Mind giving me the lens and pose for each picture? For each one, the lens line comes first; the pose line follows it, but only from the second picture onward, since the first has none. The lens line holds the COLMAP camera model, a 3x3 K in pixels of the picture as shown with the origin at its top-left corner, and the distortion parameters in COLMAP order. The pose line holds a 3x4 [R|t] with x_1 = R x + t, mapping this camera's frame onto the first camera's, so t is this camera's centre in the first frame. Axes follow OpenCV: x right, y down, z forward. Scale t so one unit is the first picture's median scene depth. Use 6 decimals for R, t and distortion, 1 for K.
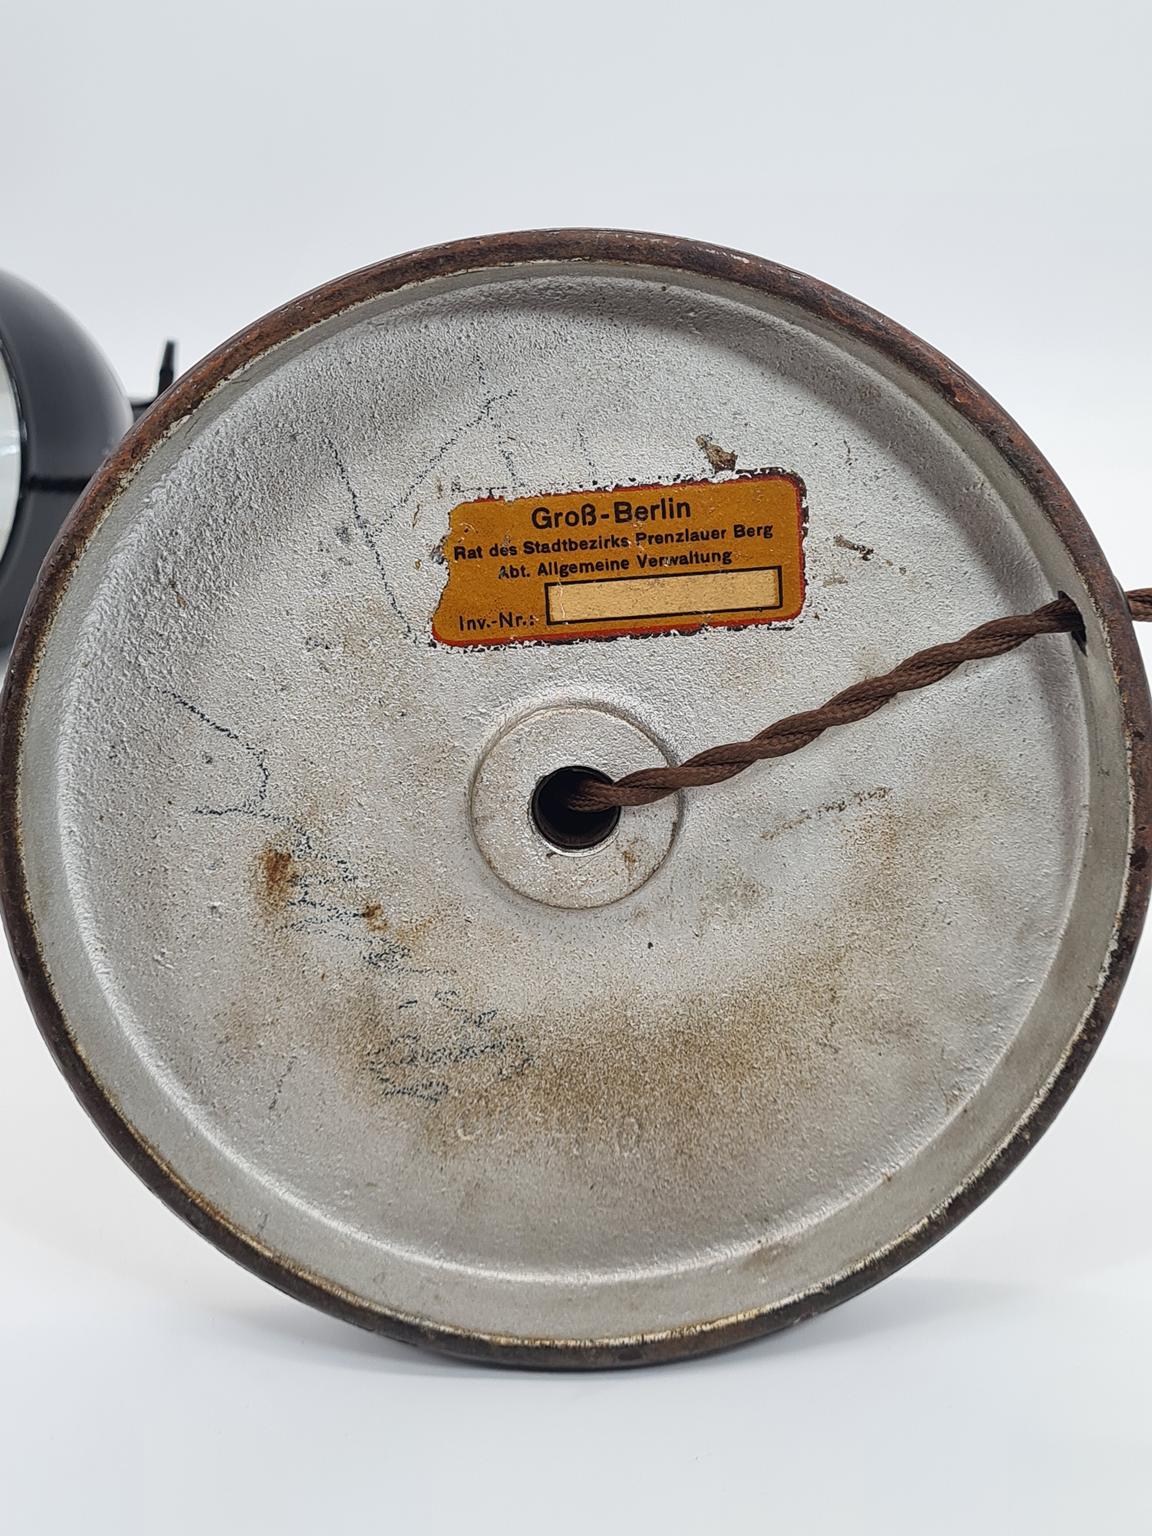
lens RADIAL K [[2159.0, 0, 579.6], [0, 2159.0, 762.9], [0, 0, 1]] dist [-0.040170, 0.000000]
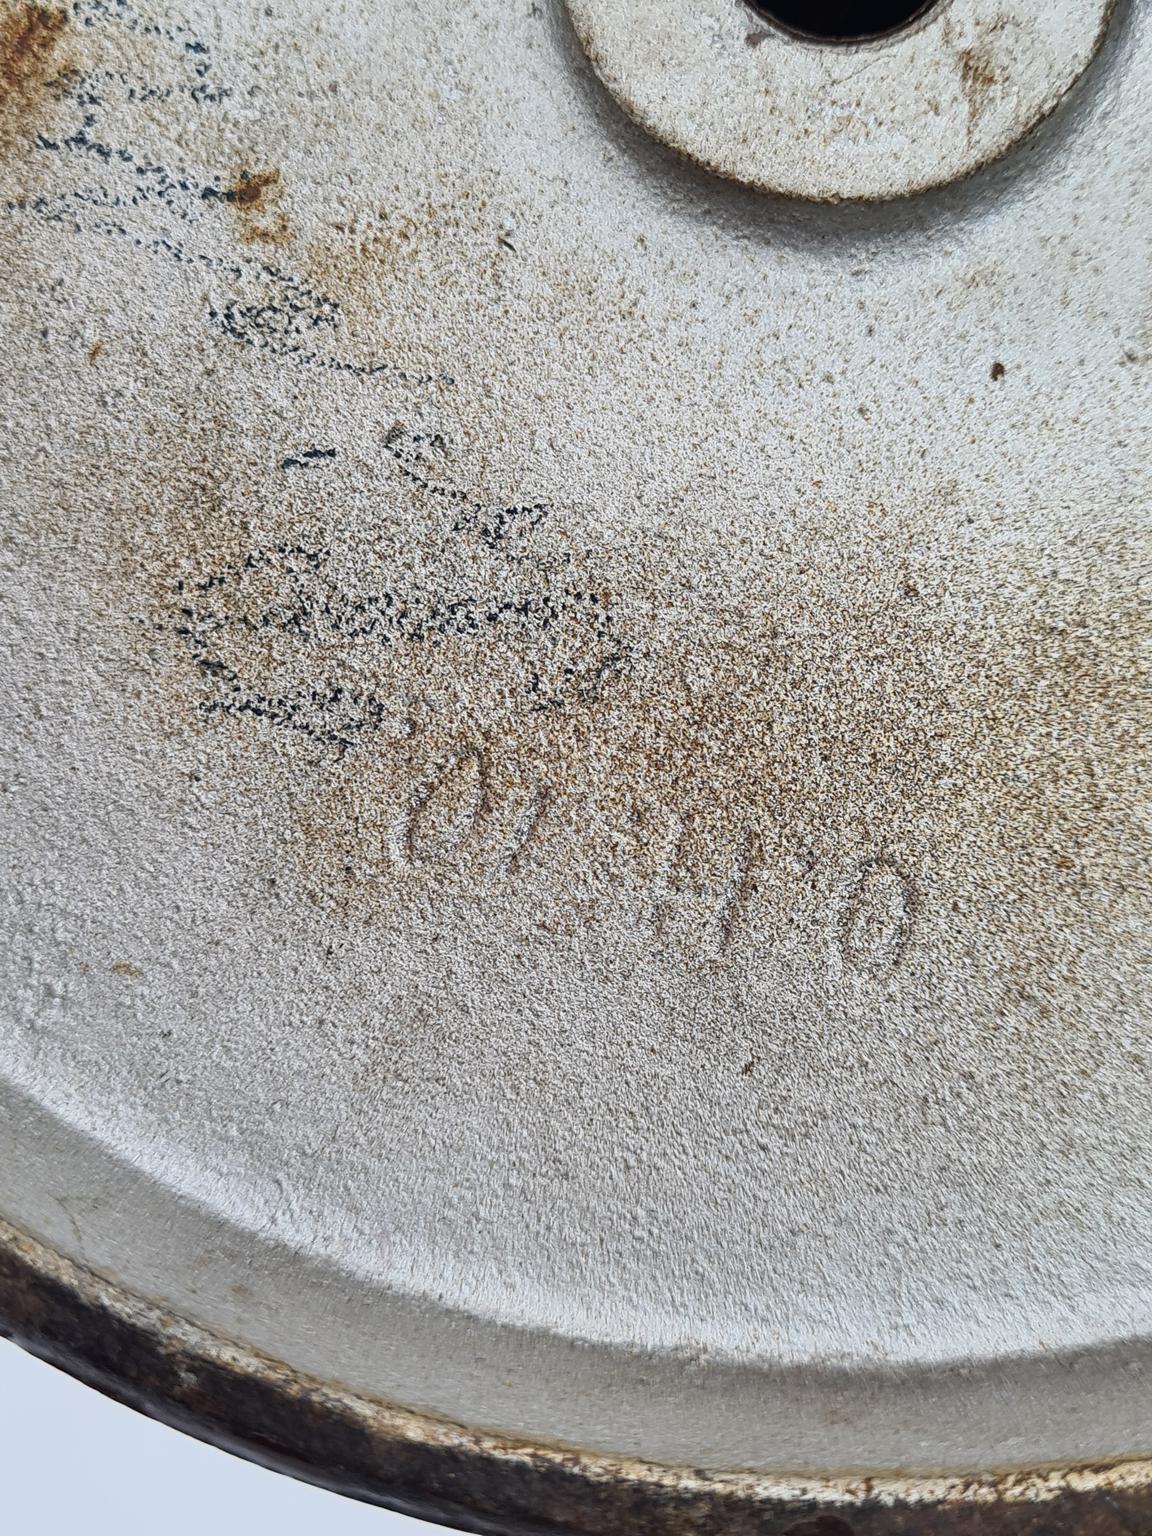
lens RADIAL K [[2159.0, 0, 568.3], [0, 2159.0, 773.7], [0, 0, 1]] dist [-0.040170, 0.000000]
pose [[0.988878, 0.123974, -0.082163, -0.000174], [-0.140879, 0.957886, -0.250217, 0.246560], [0.047683, 0.259009, 0.964697, 0.664858]]
